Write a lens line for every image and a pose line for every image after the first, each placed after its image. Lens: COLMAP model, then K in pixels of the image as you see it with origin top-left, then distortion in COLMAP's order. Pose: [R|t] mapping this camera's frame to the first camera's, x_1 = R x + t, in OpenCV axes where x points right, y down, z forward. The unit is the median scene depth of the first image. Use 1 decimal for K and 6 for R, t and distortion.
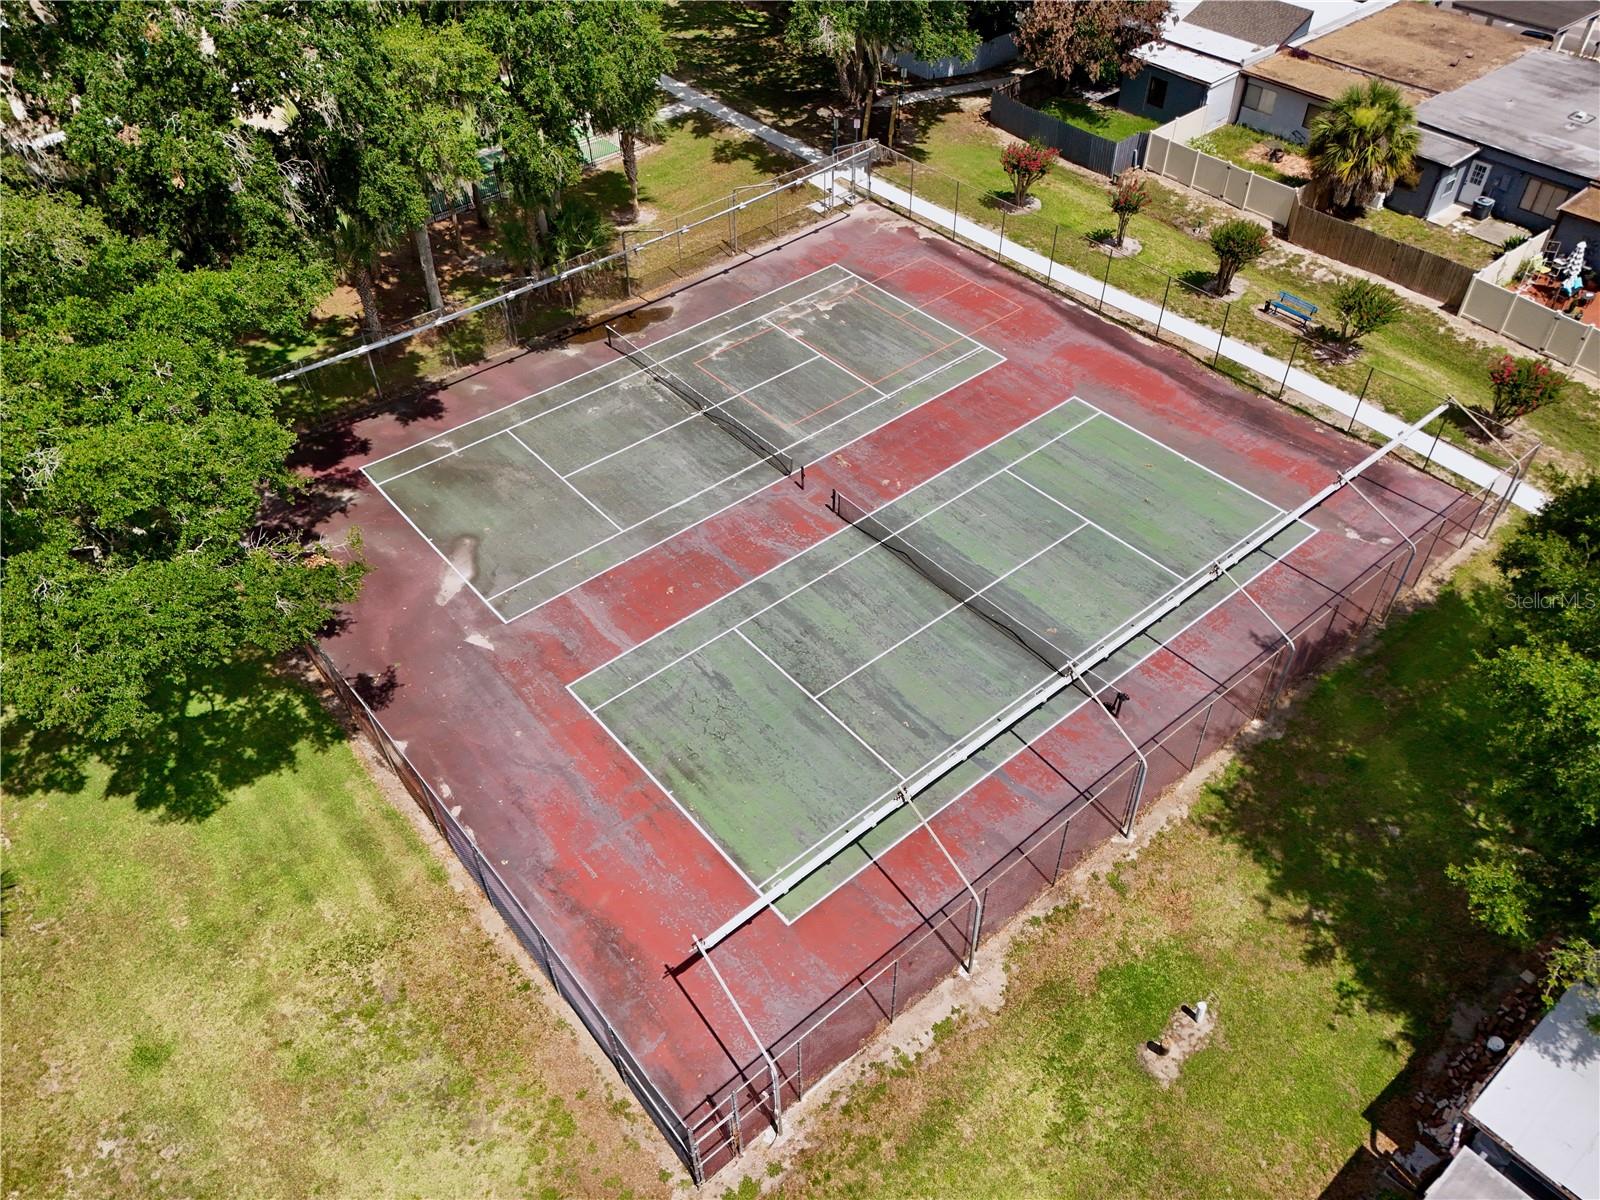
lens RADIAL K [[1195.0, 0, 813.7], [0, 1195.0, 599.5], [0, 0, 1]] dist [0.043432, -0.006360]
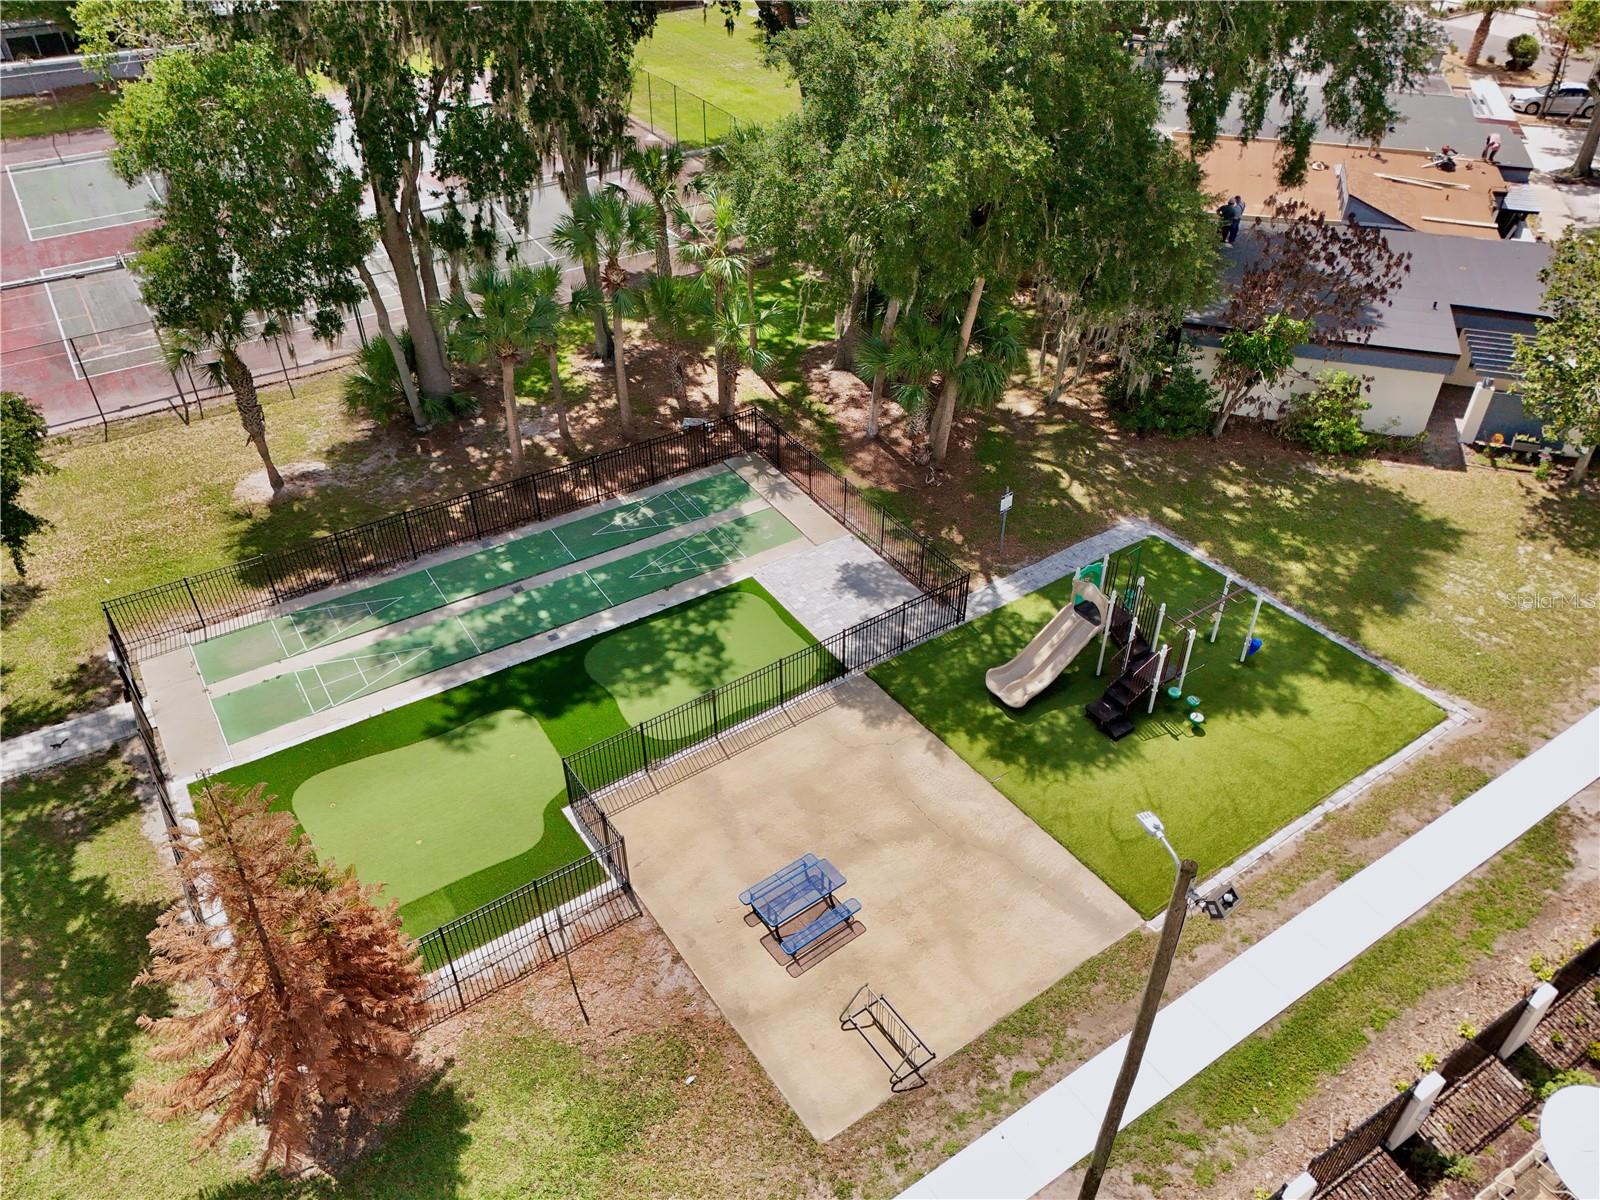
lens RADIAL K [[1195.0, 0, 813.7], [0, 1195.0, 599.5], [0, 0, 1]] dist [0.043432, -0.006360]
pose [[-0.990466, -0.073255, 0.116662, -0.625831], [0.104996, 0.146768, 0.983583, -1.119630], [-0.089174, 0.986455, -0.137678, 1.418936]]
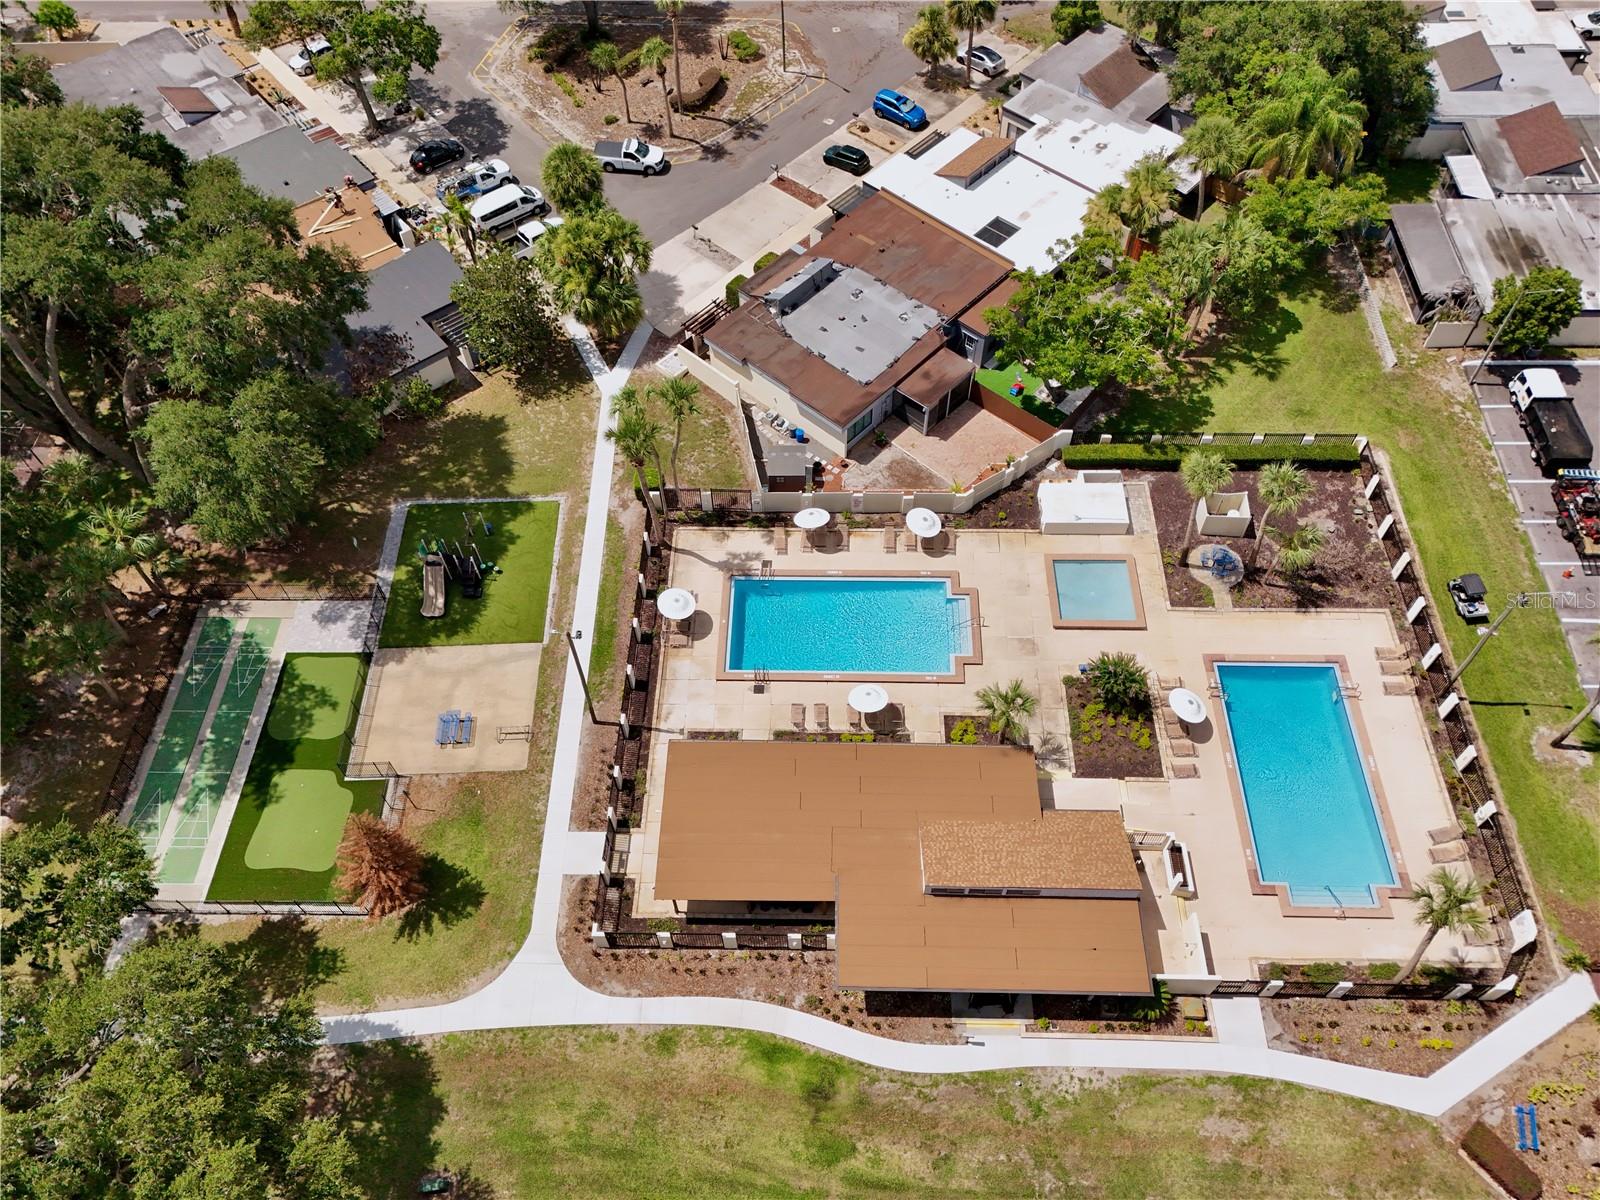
lens RADIAL K [[1169.1, 0, 807.0], [0, 1169.1, 622.0], [0, 0, 1]] dist [0.058291, -0.051051]
pose [[-0.662654, 0.630281, -0.404518, -0.377706], [-0.505978, 0.021449, 0.862280, -1.942271], [0.552155, 0.776070, 0.304695, 1.202651]]
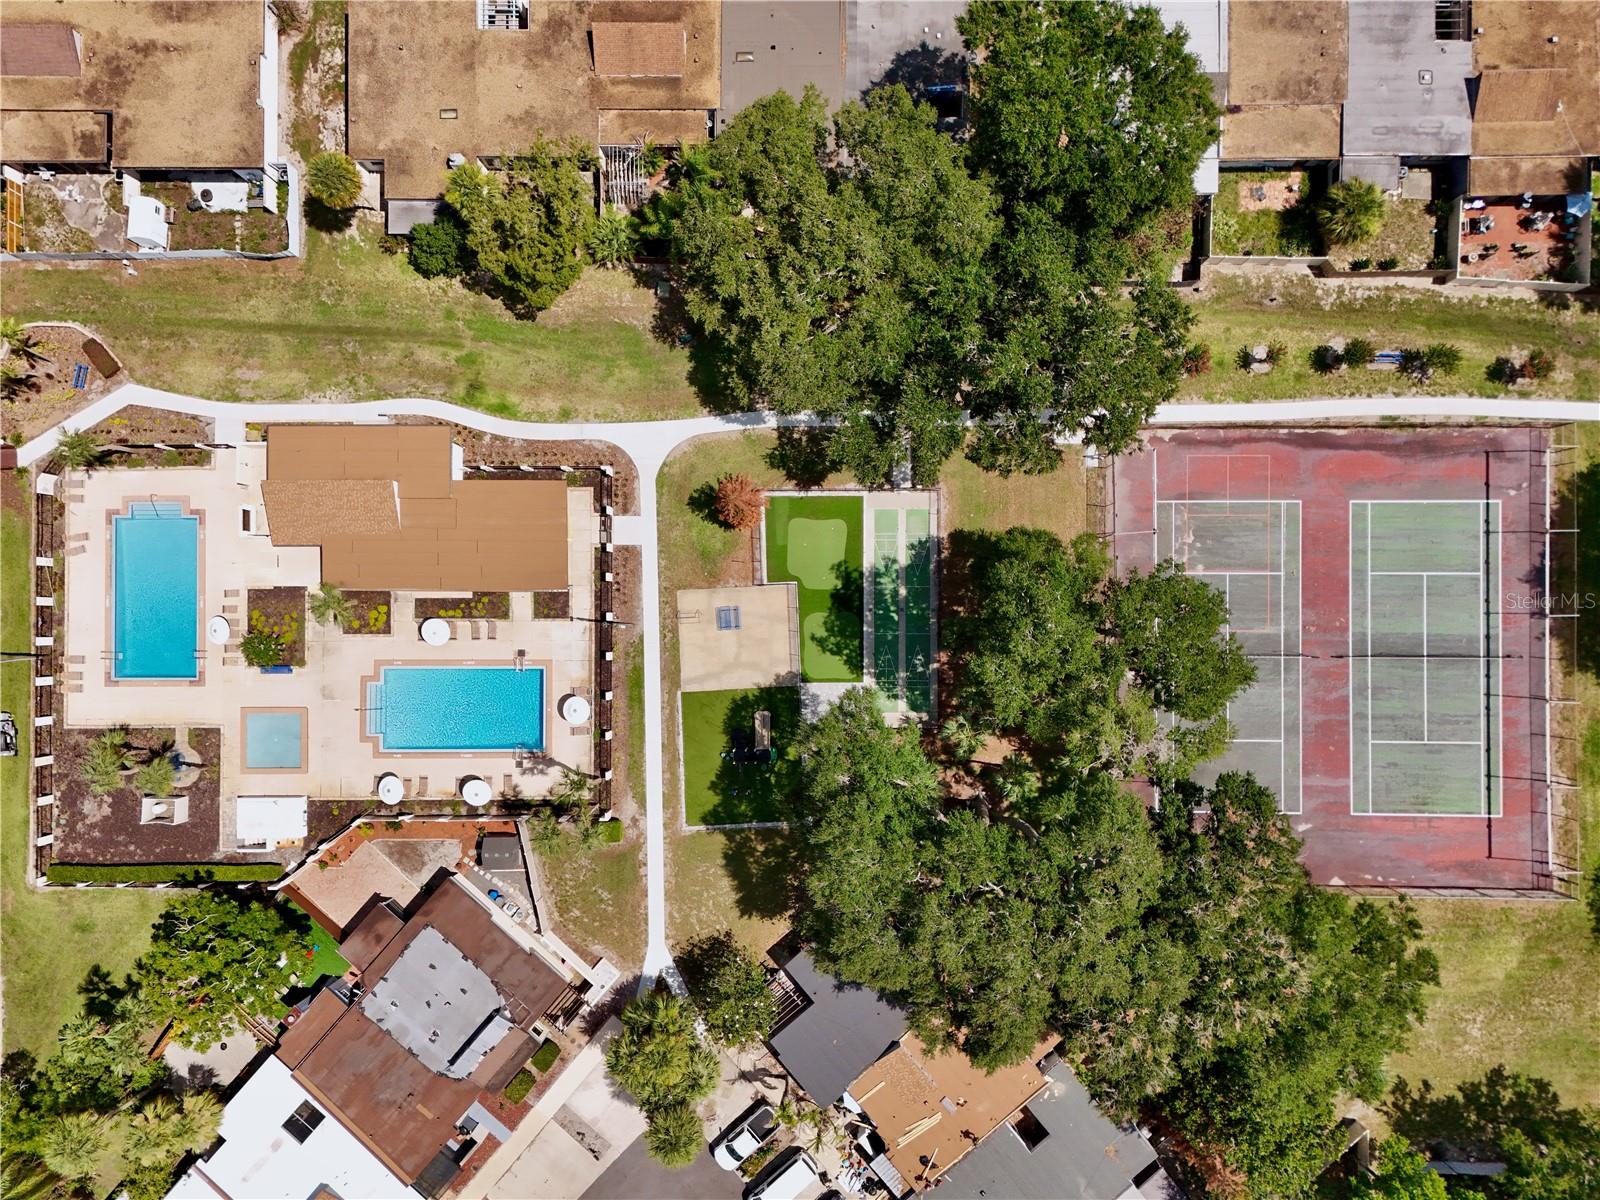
lens RADIAL K [[1169.1, 0, 807.0], [0, 1169.1, 622.0], [0, 0, 1]] dist [0.058291, -0.051051]
pose [[0.647817, -0.761630, 0.015891, -0.522203], [0.533952, 0.468843, 0.703620, -1.879309], [-0.543348, -0.447332, 0.710399, 0.053762]]
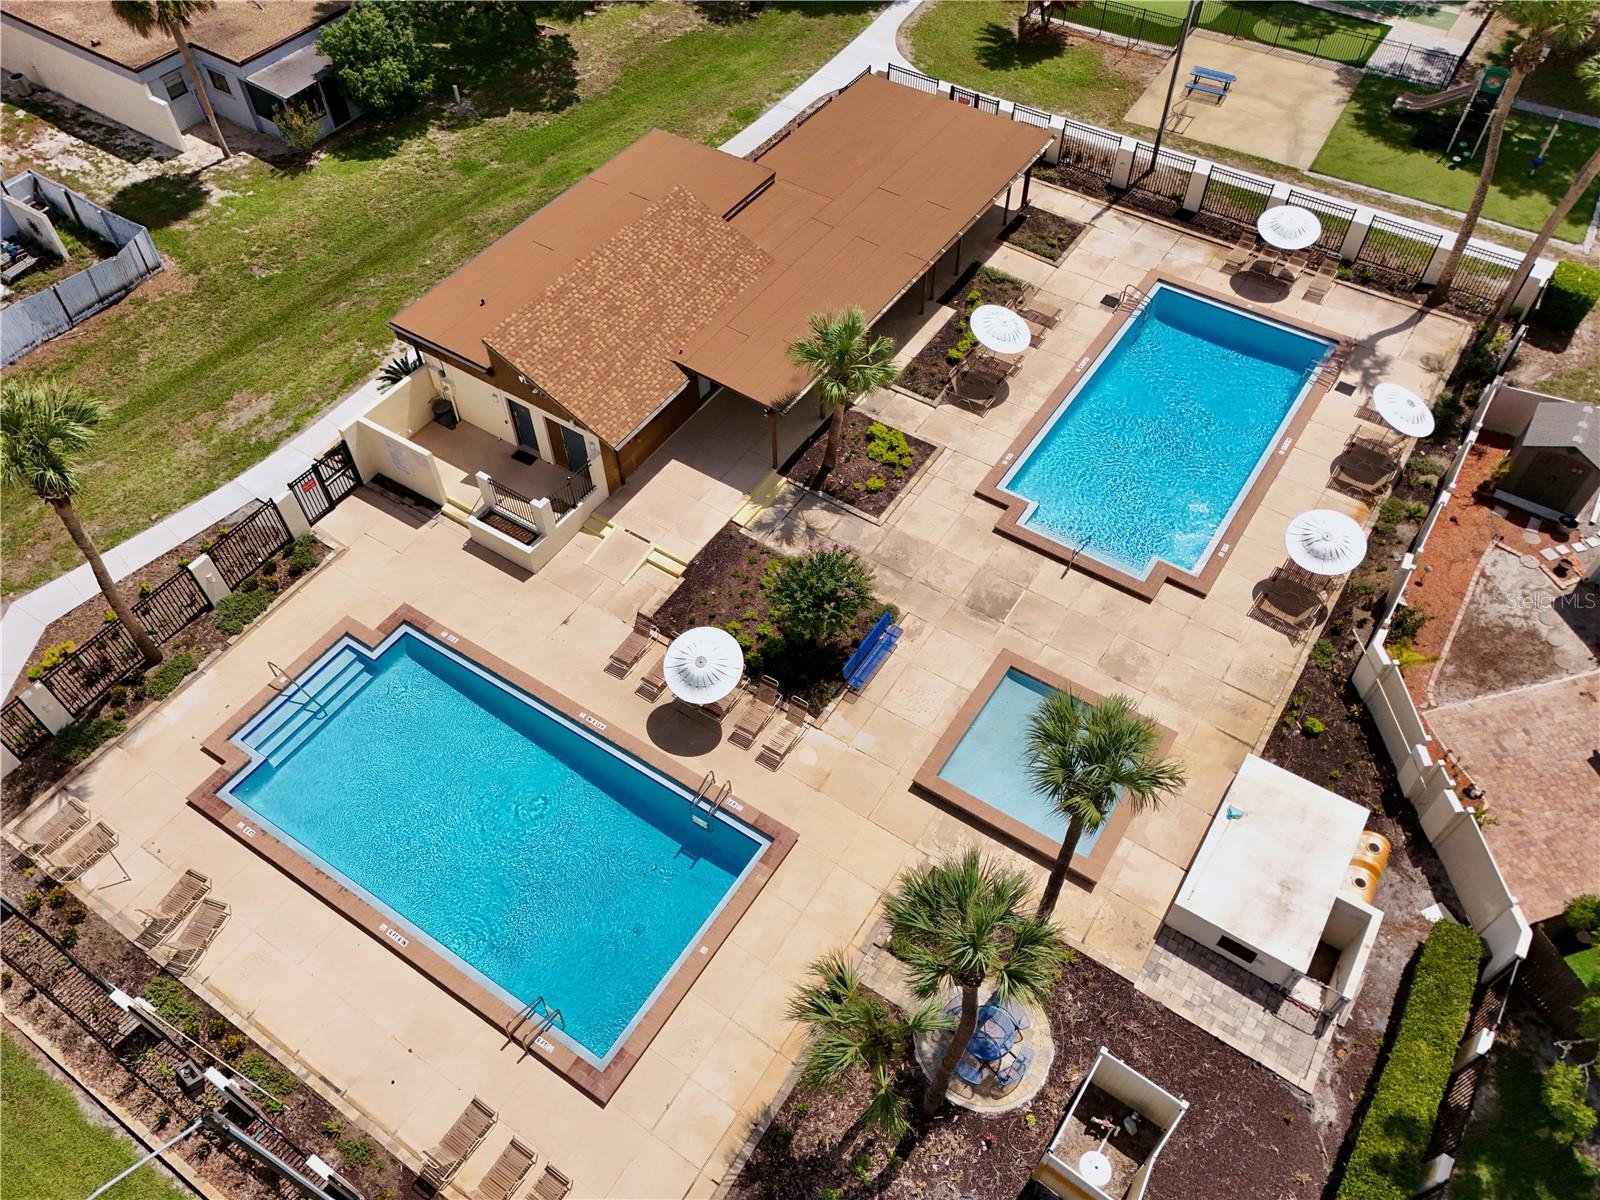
lens RADIAL K [[1169.1, 0, 807.0], [0, 1169.1, 622.0], [0, 0, 1]] dist [0.058291, -0.051051]
pose [[-0.279126, -0.747628, 0.602611, -1.490841], [0.673835, 0.294600, 0.677611, -1.453389], [-0.684131, 0.595200, 0.421548, 1.564335]]
